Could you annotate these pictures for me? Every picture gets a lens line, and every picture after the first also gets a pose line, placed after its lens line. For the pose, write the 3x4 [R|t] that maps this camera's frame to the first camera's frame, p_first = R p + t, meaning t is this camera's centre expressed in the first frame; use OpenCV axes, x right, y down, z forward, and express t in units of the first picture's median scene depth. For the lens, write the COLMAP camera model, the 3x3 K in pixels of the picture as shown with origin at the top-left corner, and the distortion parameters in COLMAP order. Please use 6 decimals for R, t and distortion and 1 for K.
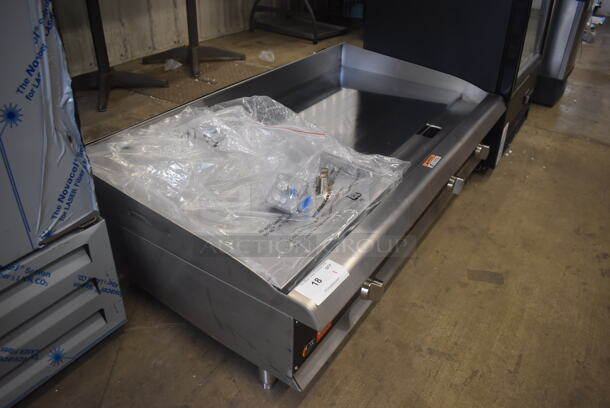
lens RADIAL K [[468.2, 0, 307.3], [0, 468.2, 203.0], [0, 0, 1]] dist [-0.078280, -0.002421]
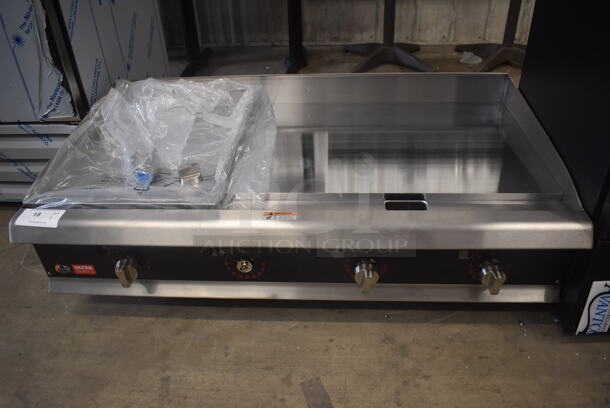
lens RADIAL K [[468.2, 0, 305.3], [0, 468.2, 203.9], [0, 0, 1]] dist [-0.078280, -0.002421]
pose [[0.495043, 0.460819, -0.736600, 0.887751], [-0.425772, 0.867664, 0.256666, -0.339023], [0.757397, 0.186563, 0.625735, 0.522828]]
